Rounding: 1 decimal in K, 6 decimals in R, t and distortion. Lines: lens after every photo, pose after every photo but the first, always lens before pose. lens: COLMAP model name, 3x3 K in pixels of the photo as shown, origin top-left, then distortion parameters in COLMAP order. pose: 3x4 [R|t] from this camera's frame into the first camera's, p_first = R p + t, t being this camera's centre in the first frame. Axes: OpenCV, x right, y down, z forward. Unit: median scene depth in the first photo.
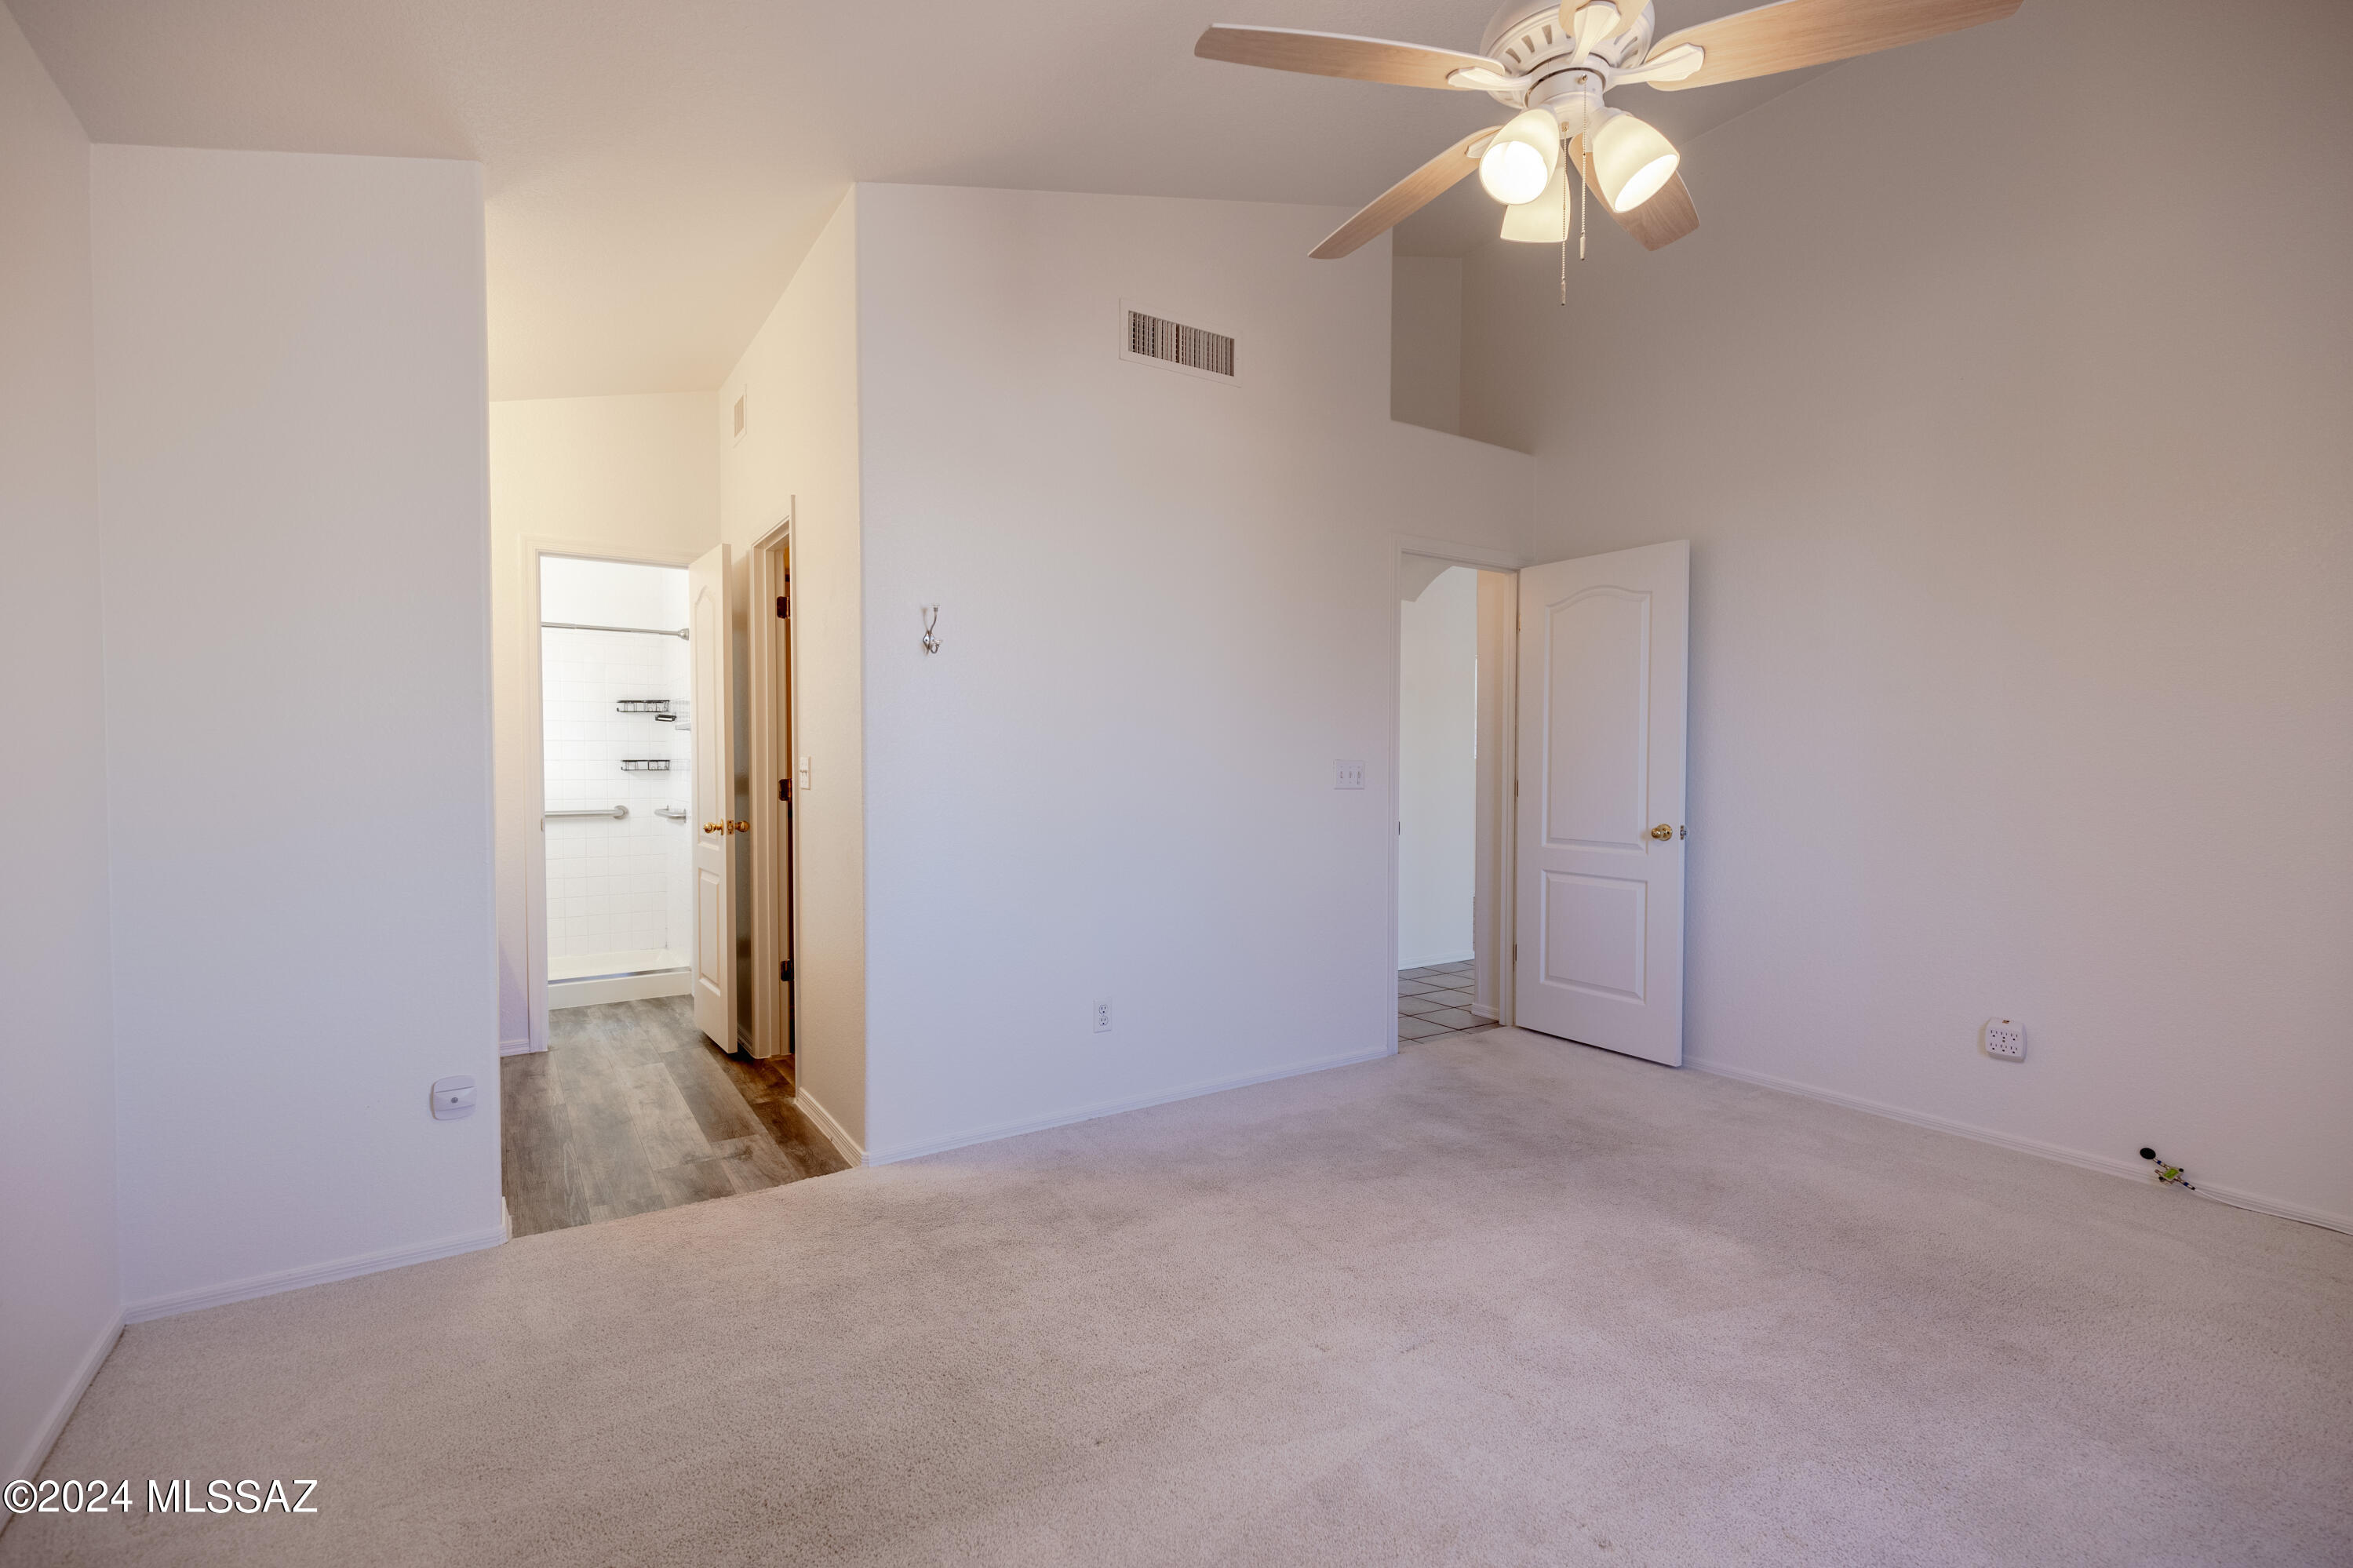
lens RADIAL K [[1051.2, 0, 1177.6], [0, 1051.2, 786.4], [0, 0, 1]] dist [0.005094, -0.001225]
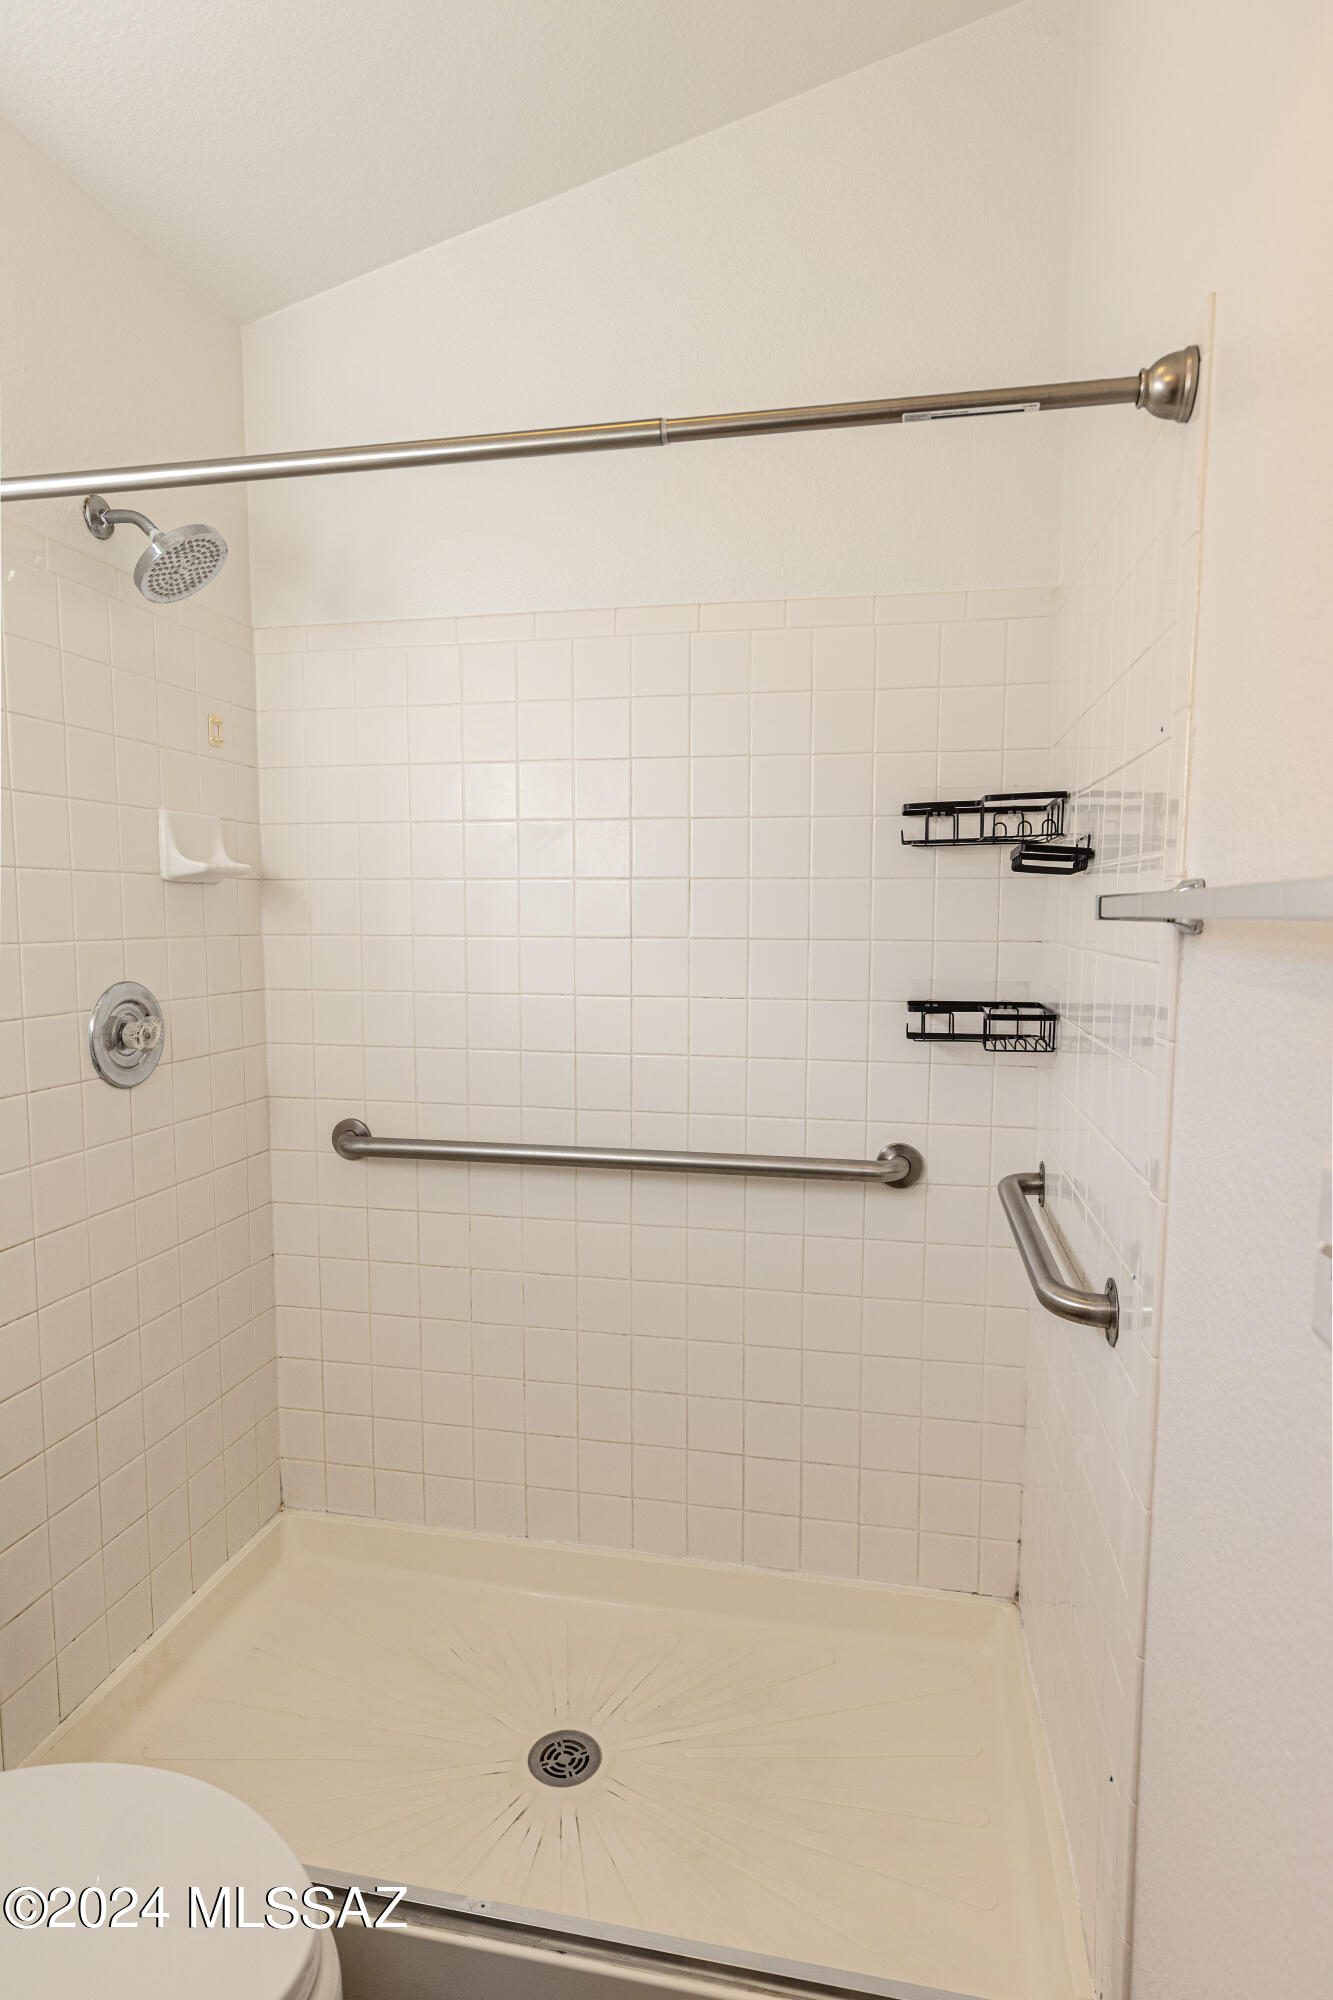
lens RADIAL K [[1124.9, 0, 662.2], [0, 1124.9, 1016.1], [0, 0, 1]] dist [0.014041, 0.000352]
pose [[0.707569, 0.066274, -0.703530, -0.353791], [-0.021050, 0.997127, 0.072760, -0.044598], [0.706331, -0.036673, 0.706931, 0.729880]]
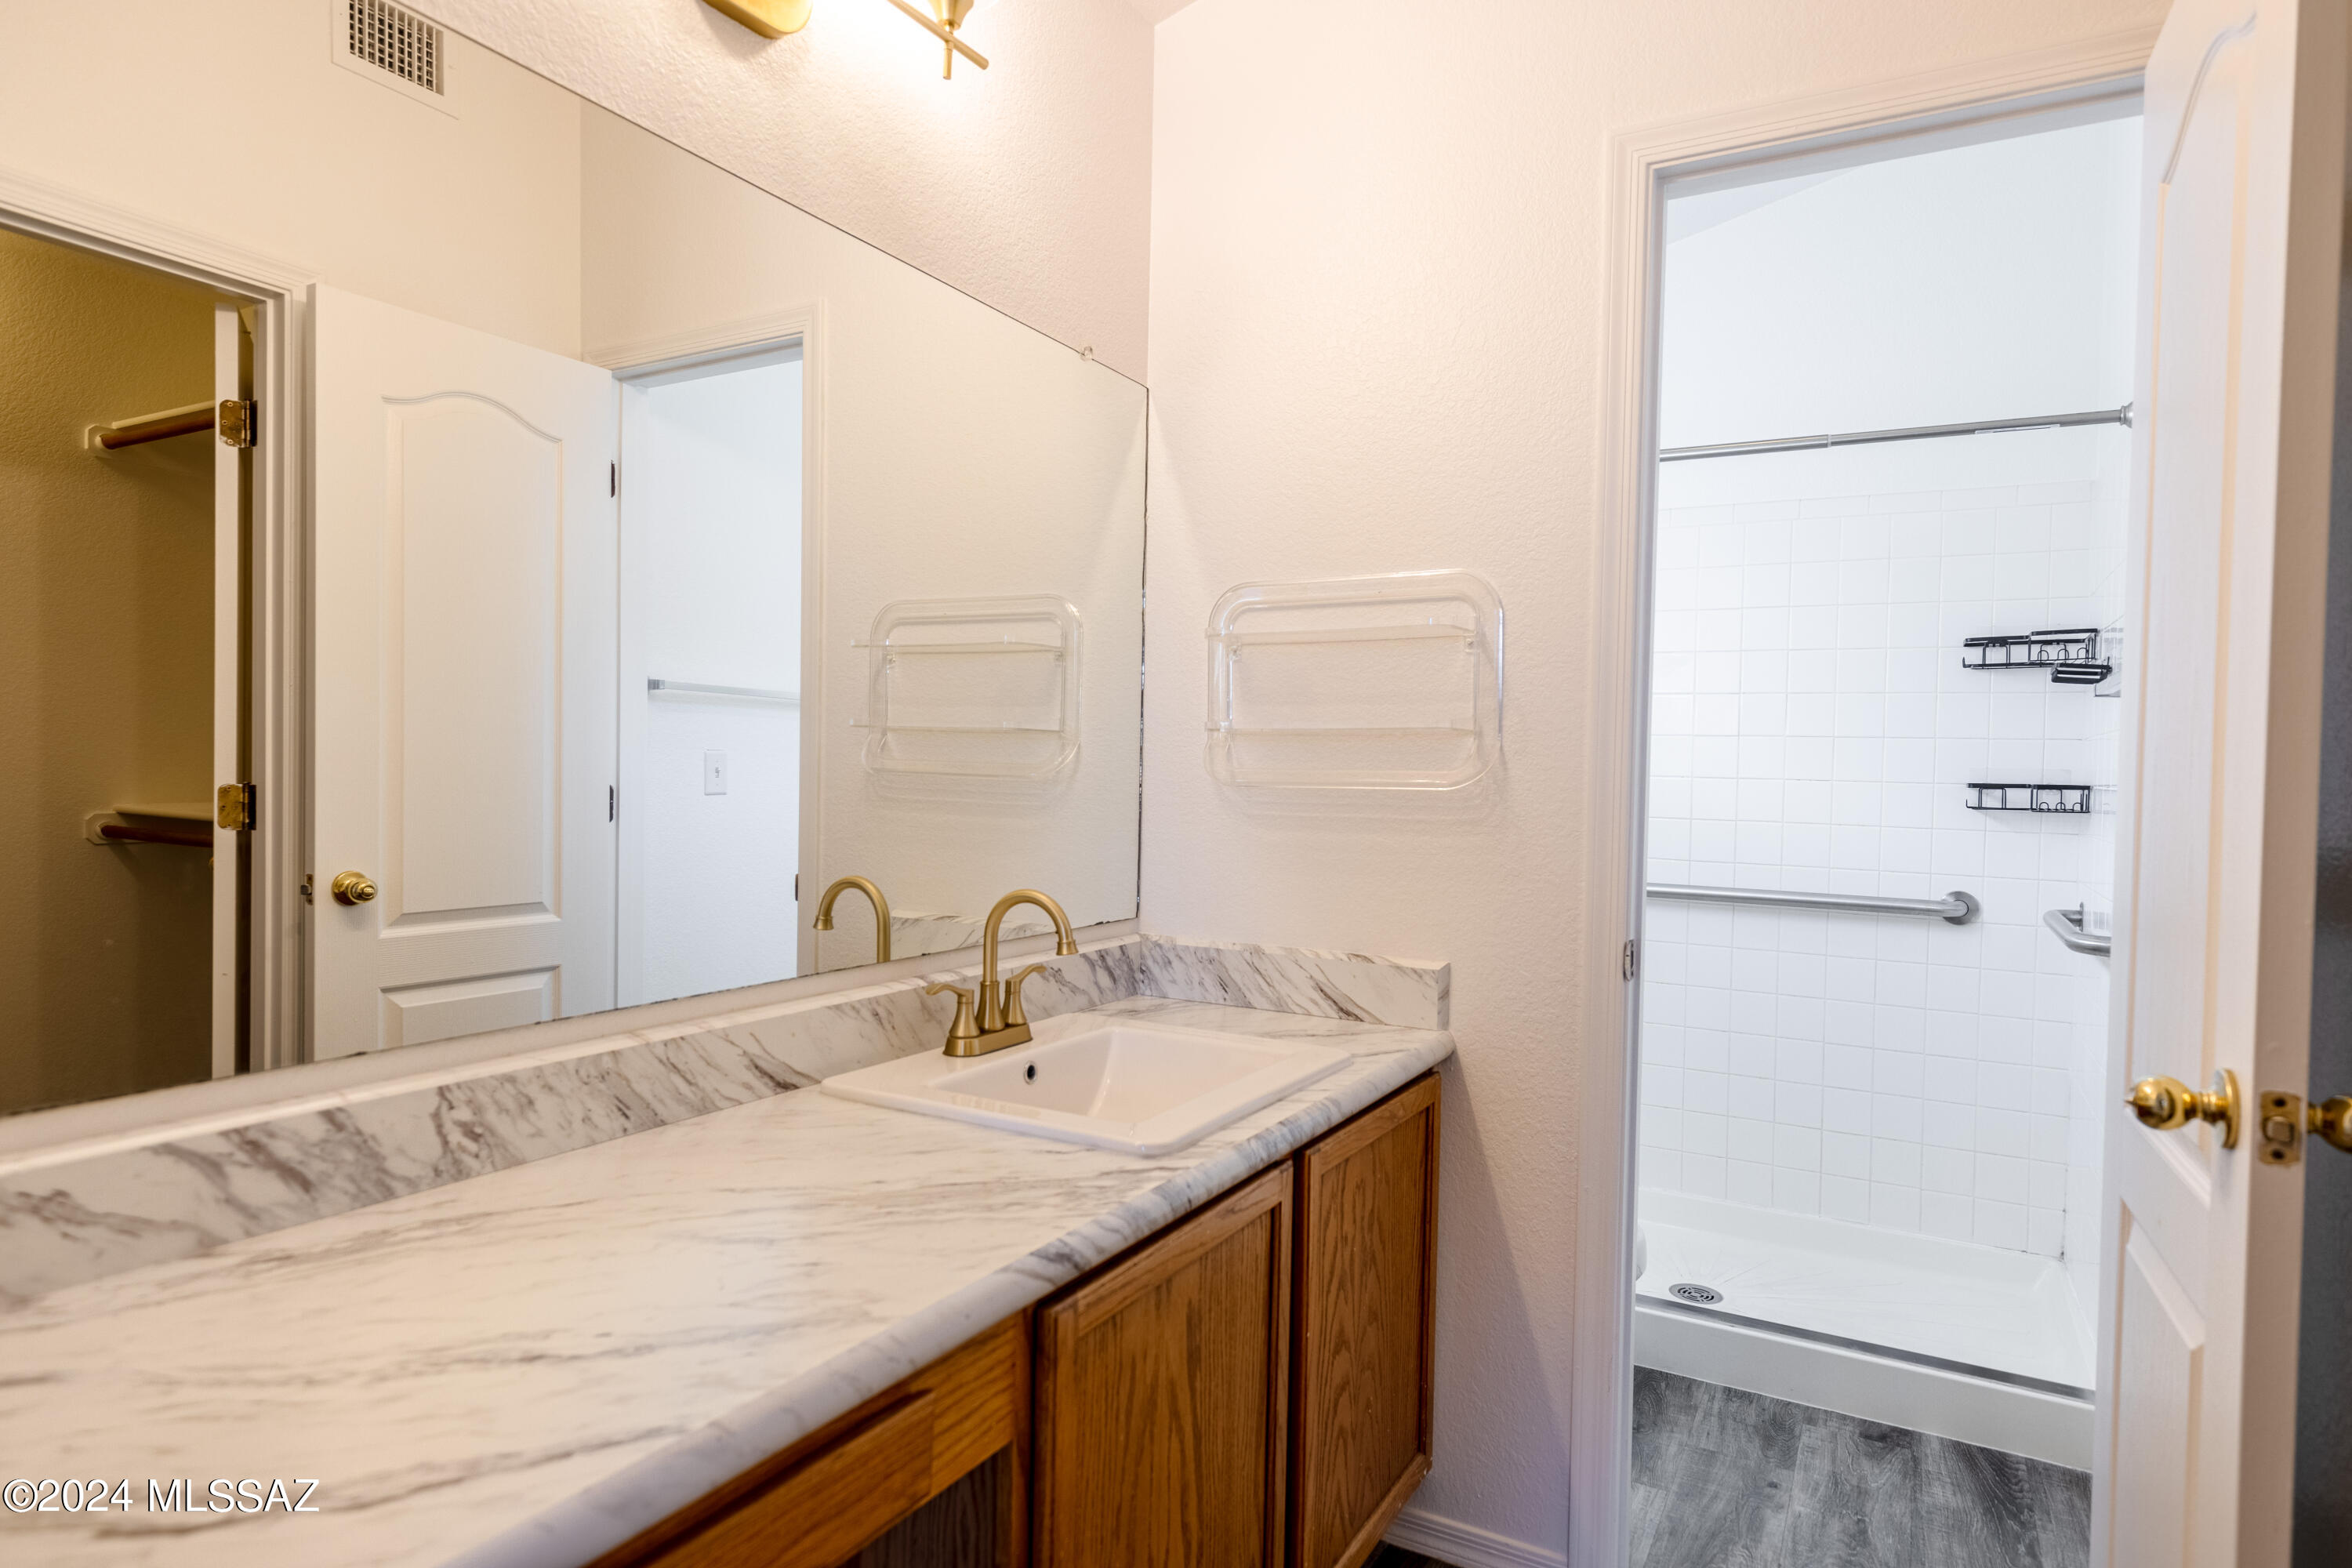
lens RADIAL K [[1322.9, 0, 1186.1], [0, 1322.9, 788.5], [0, 0, 1]] dist [0.014041, 0.000352]
pose [[0.466465, 0.025070, -0.884184, -0.210089], [-0.047000, 0.998889, 0.003527, -0.010556], [0.883290, 0.039912, 0.467125, 0.488677]]
